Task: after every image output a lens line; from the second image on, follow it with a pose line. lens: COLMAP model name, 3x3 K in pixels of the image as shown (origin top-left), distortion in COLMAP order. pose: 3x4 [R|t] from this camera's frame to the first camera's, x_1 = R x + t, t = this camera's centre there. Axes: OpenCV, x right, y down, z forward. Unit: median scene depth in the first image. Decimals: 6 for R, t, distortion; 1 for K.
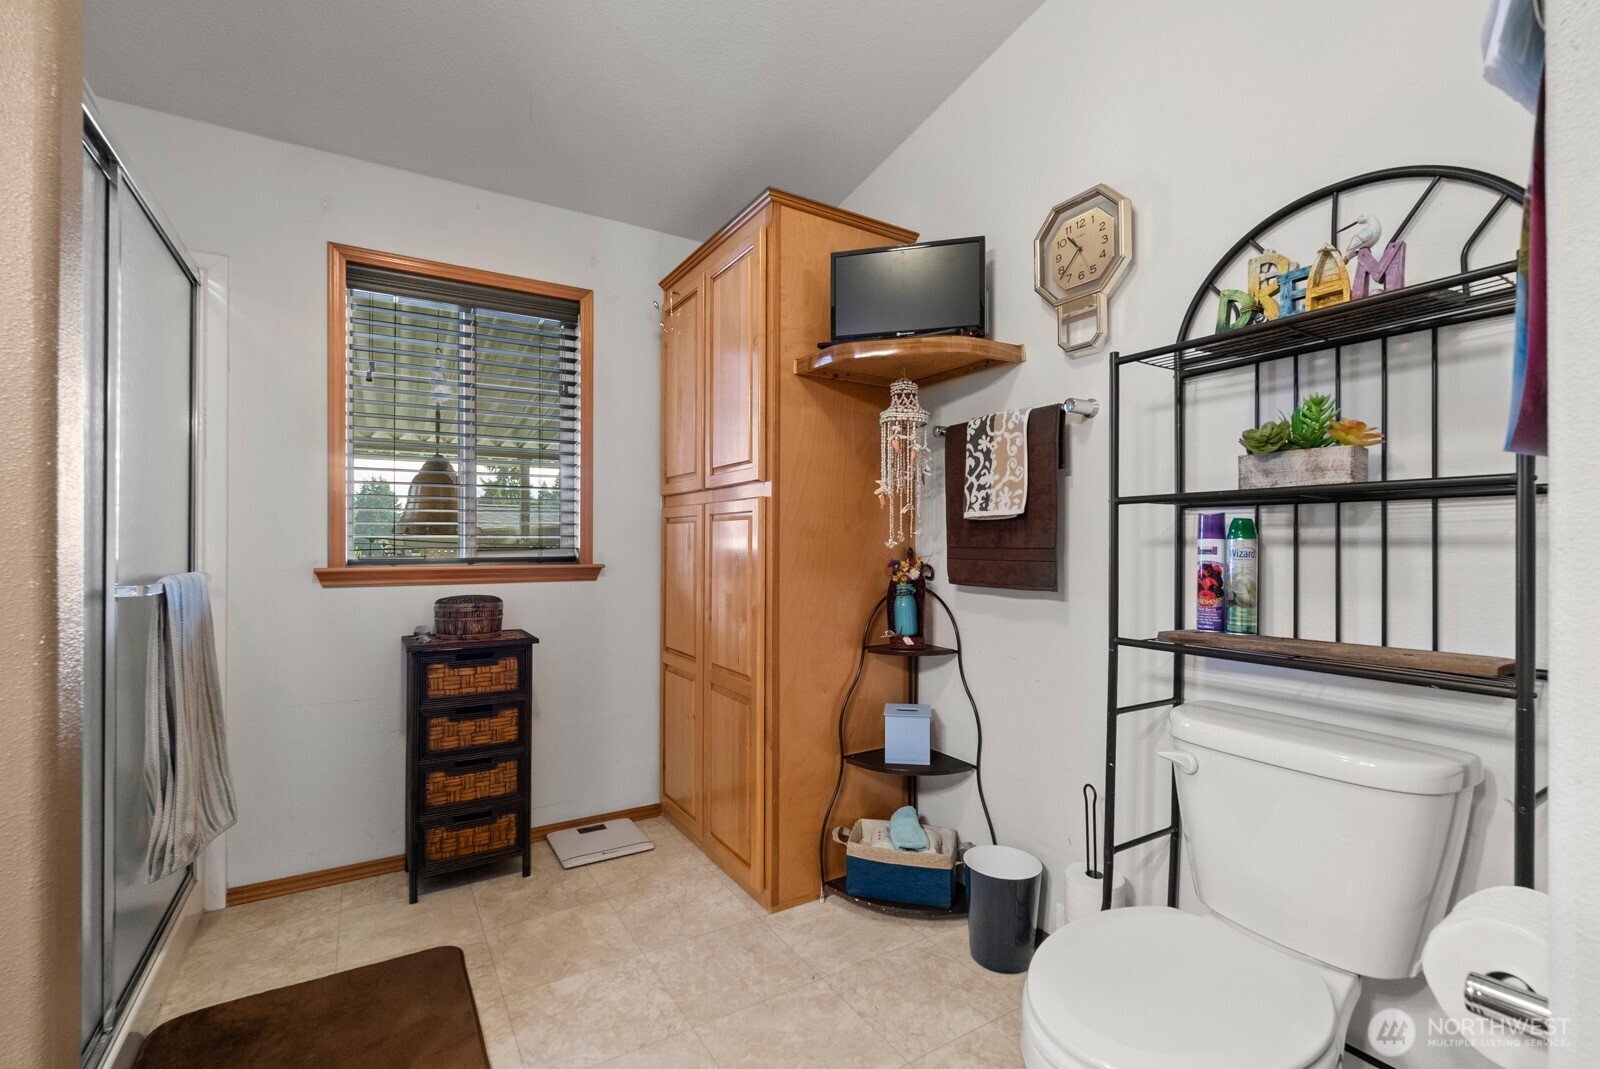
lens RADIAL K [[706.7, 0, 809.0], [0, 706.7, 537.6], [0, 0, 1]] dist [-0.004469, 0.001264]
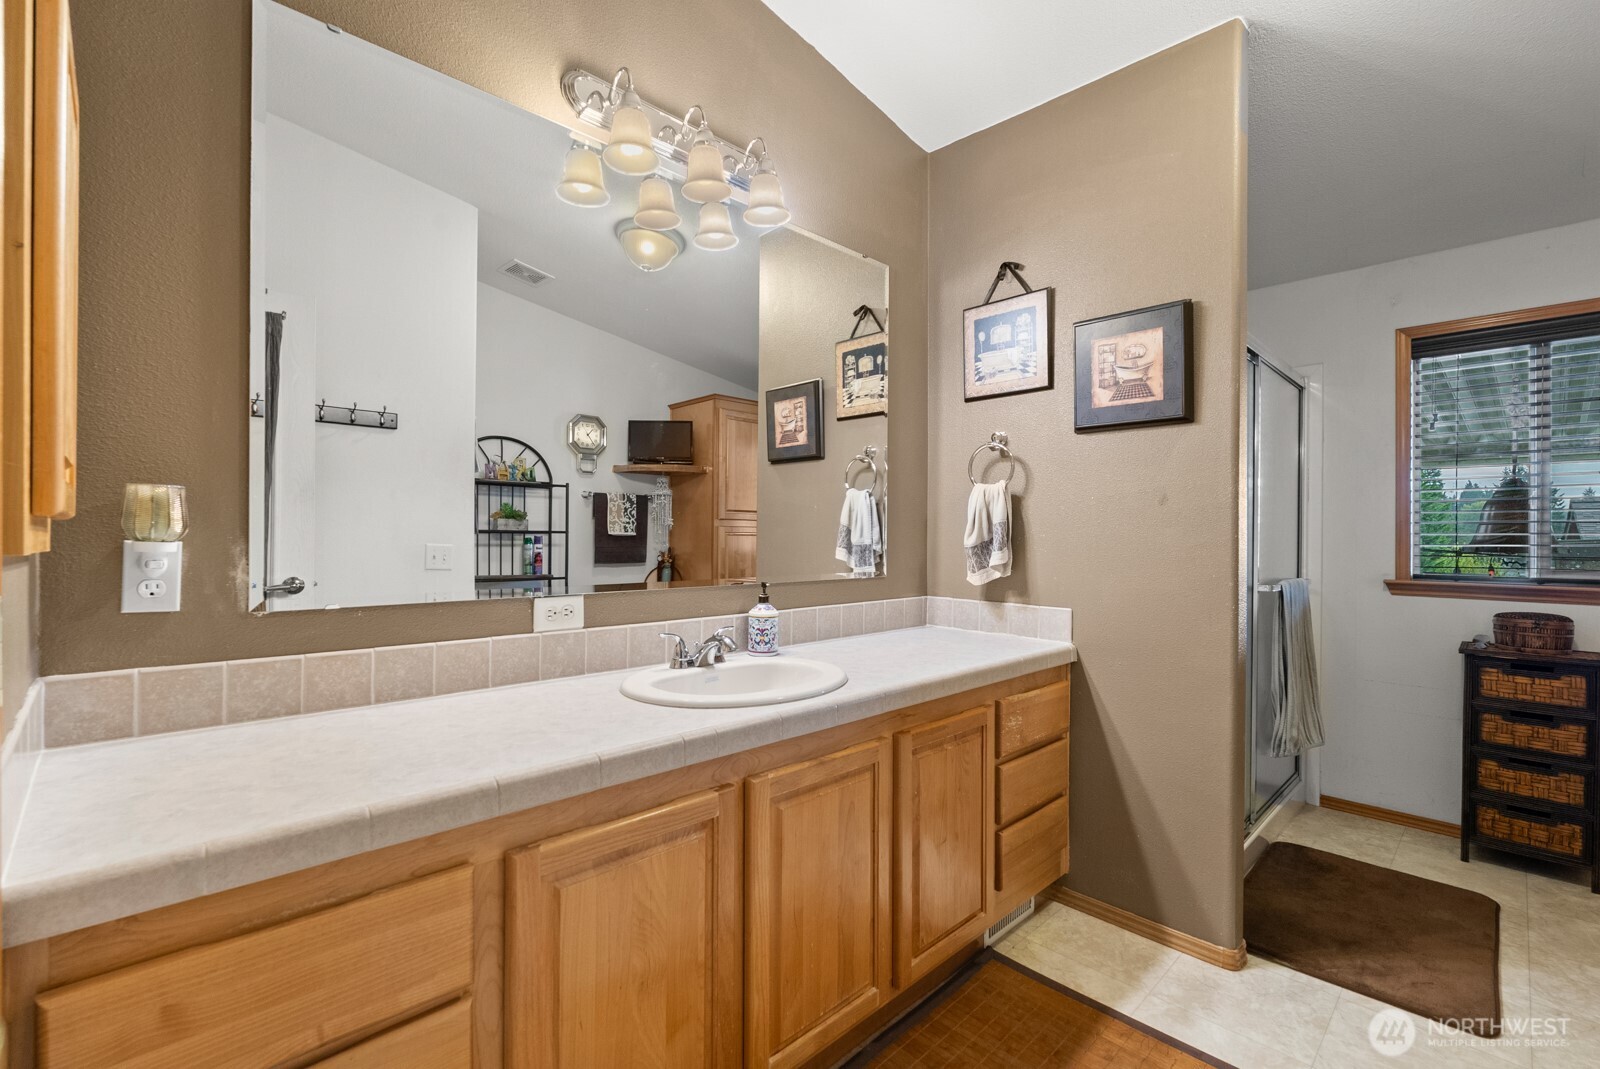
lens RADIAL K [[706.7, 0, 807.8], [0, 706.7, 535.2], [0, 0, 1]] dist [-0.004469, 0.001264]
pose [[0.224494, -0.000323, -0.974475, 0.354074], [-0.003722, 0.999992, -0.001189, -0.035076], [0.974468, 0.003894, 0.224491, -0.361560]]
